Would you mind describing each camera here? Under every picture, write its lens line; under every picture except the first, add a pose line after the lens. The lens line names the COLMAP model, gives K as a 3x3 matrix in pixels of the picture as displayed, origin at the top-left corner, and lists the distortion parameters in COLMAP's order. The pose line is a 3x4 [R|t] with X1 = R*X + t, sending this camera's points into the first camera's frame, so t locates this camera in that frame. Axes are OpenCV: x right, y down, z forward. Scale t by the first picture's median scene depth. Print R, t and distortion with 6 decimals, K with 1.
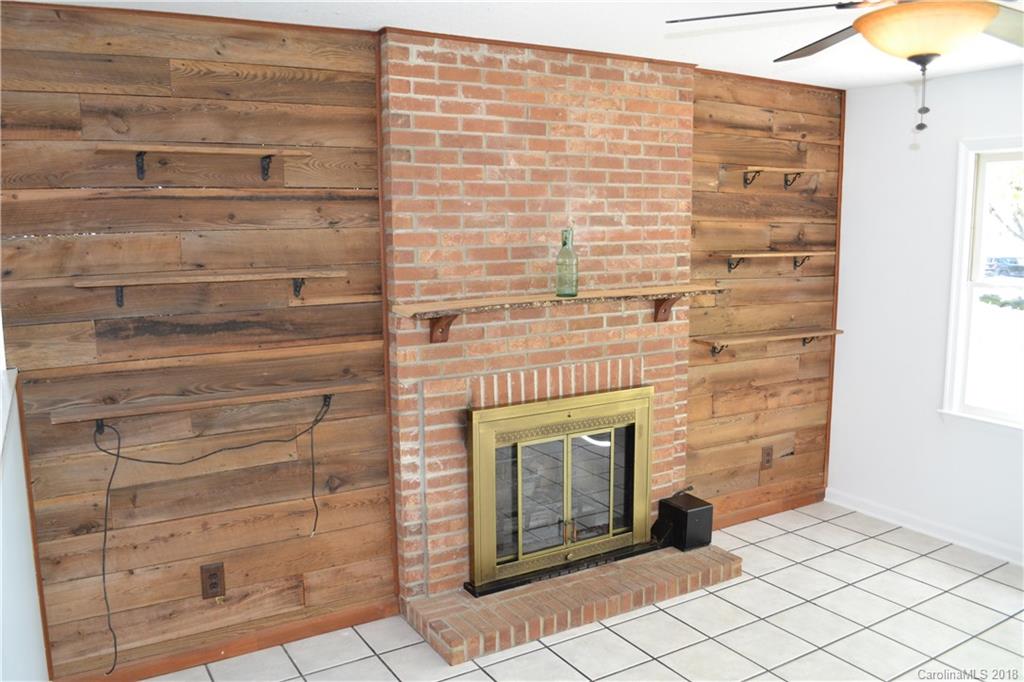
lens RADIAL K [[827.4, 0, 512.7], [0, 827.4, 341.1], [0, 0, 1]] dist [-0.077319, -0.000040]
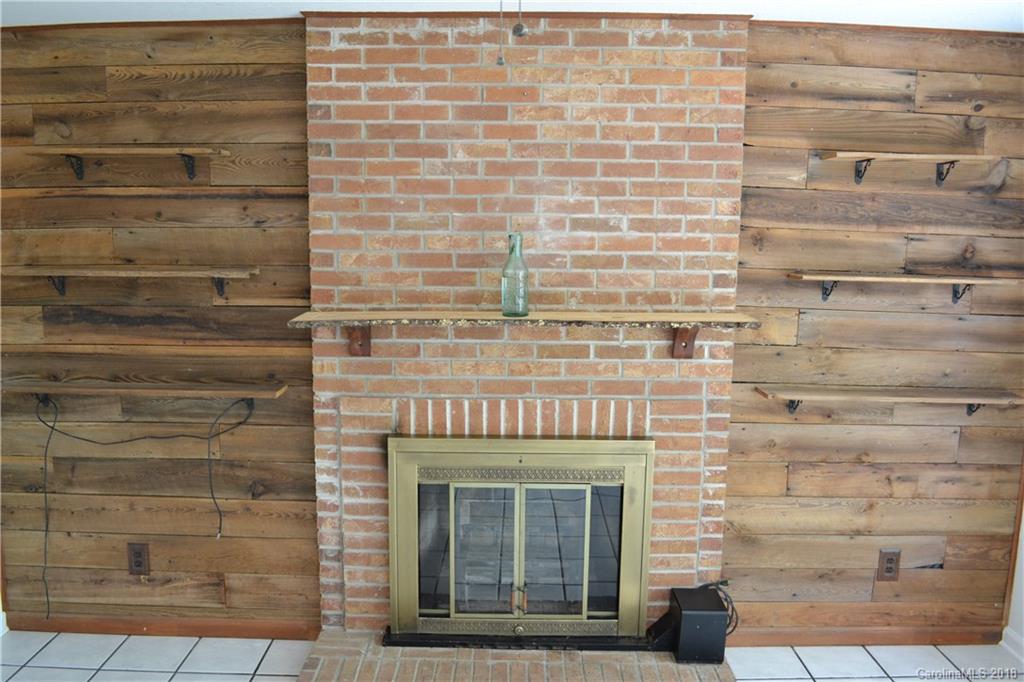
lens RADIAL K [[827.4, 0, 512.1], [0, 827.4, 346.5], [0, 0, 1]] dist [-0.077319, -0.000040]
pose [[0.853394, 0.090383, -0.513370, 0.498824], [-0.090787, 0.995572, 0.024360, -0.044505], [0.513299, 0.025819, 0.857821, 0.303384]]
